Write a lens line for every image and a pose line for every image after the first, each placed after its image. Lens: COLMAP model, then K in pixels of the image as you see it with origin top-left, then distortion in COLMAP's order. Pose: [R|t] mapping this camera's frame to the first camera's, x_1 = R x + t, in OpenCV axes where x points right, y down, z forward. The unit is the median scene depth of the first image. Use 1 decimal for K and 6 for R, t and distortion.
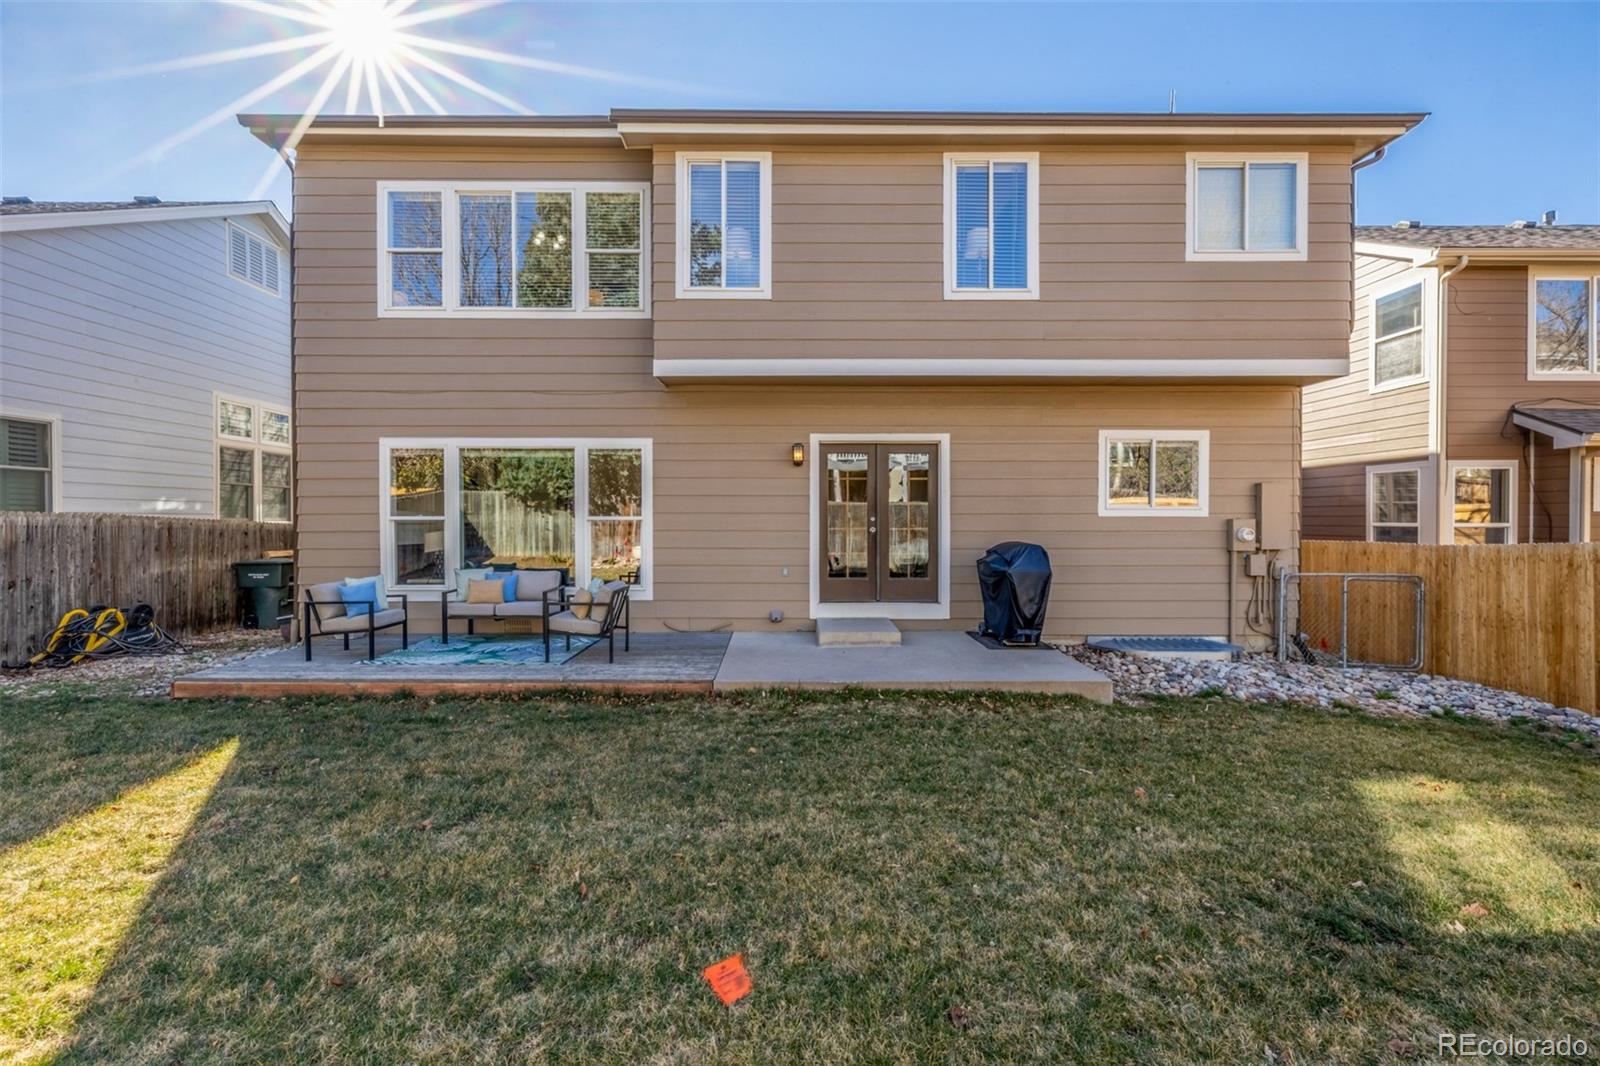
lens RADIAL K [[674.7, 0, 788.9], [0, 674.7, 526.5], [0, 0, 1]] dist [0.002311, -0.000469]
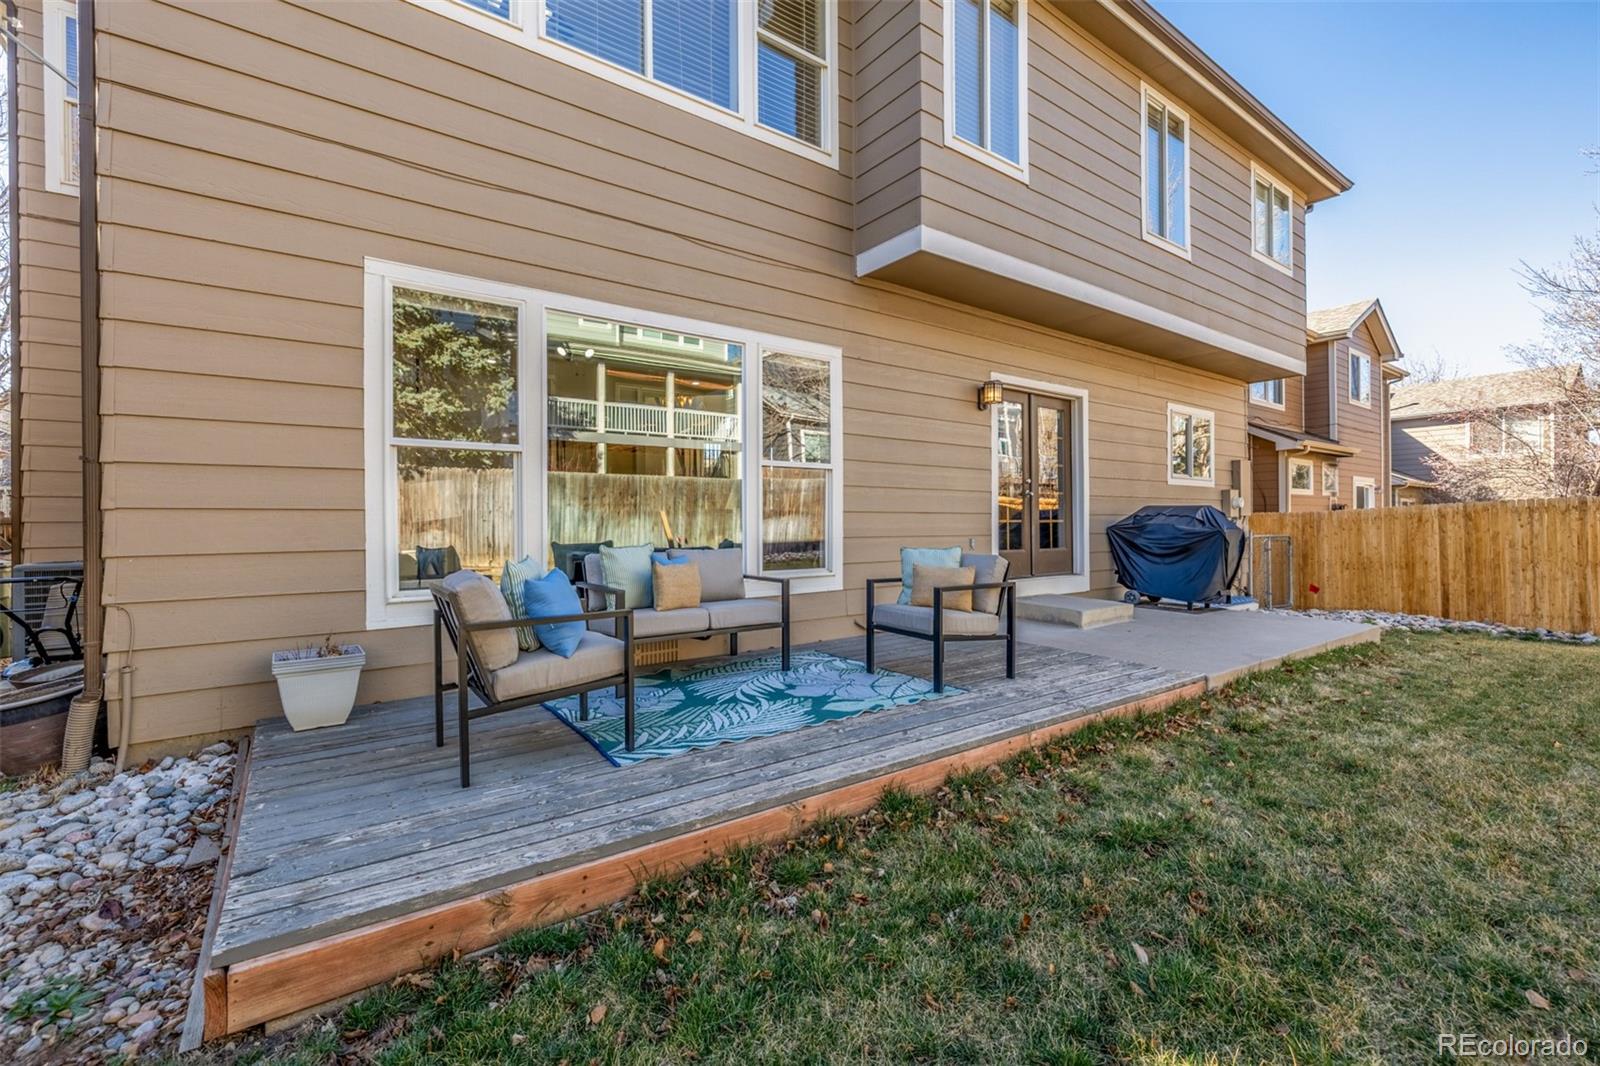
lens RADIAL K [[674.7, 0, 793.4], [0, 674.7, 526.4], [0, 0, 1]] dist [0.002311, -0.000469]
pose [[0.817619, -0.006967, 0.575718, -0.671989], [0.013595, 0.999882, -0.007207, 0.053940], [-0.575599, 0.013720, 0.817617, 0.513757]]
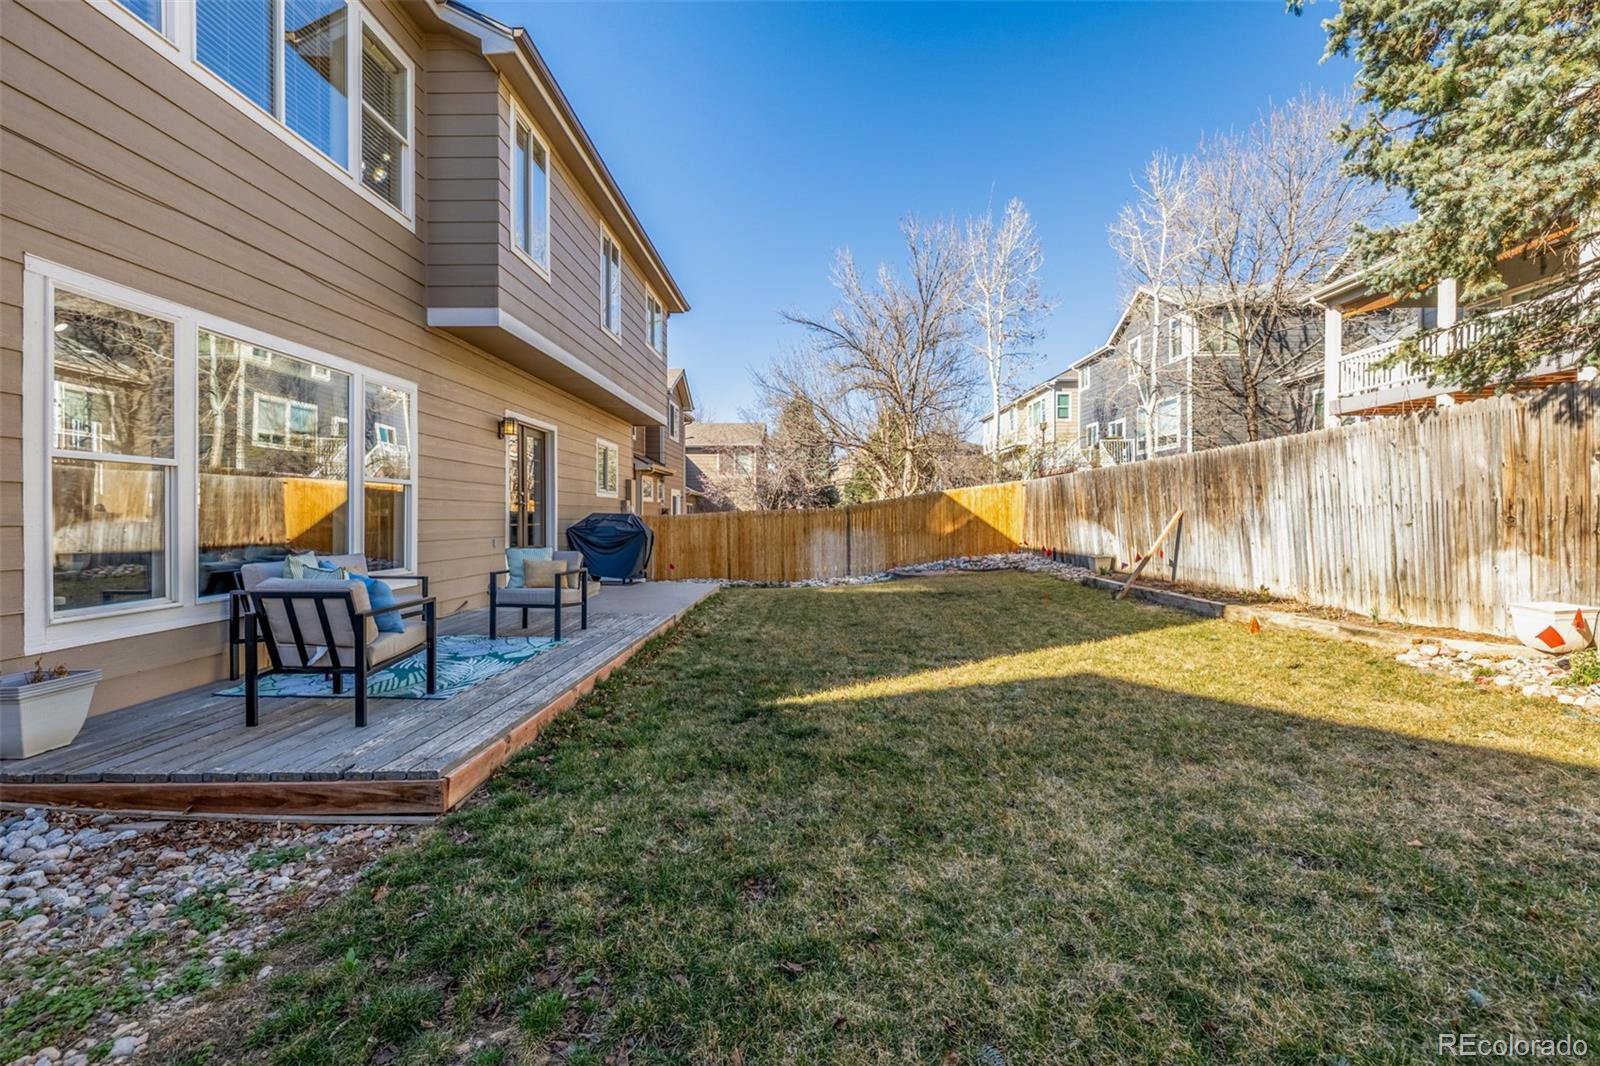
lens RADIAL K [[674.7, 0, 799.8], [0, 674.7, 532.7], [0, 0, 1]] dist [0.002311, -0.000469]
pose [[0.031039, -0.025868, 0.999183, -1.062357], [0.010944, 0.999614, 0.025539, 0.033225], [-0.999458, 0.010142, 0.031310, 0.556688]]
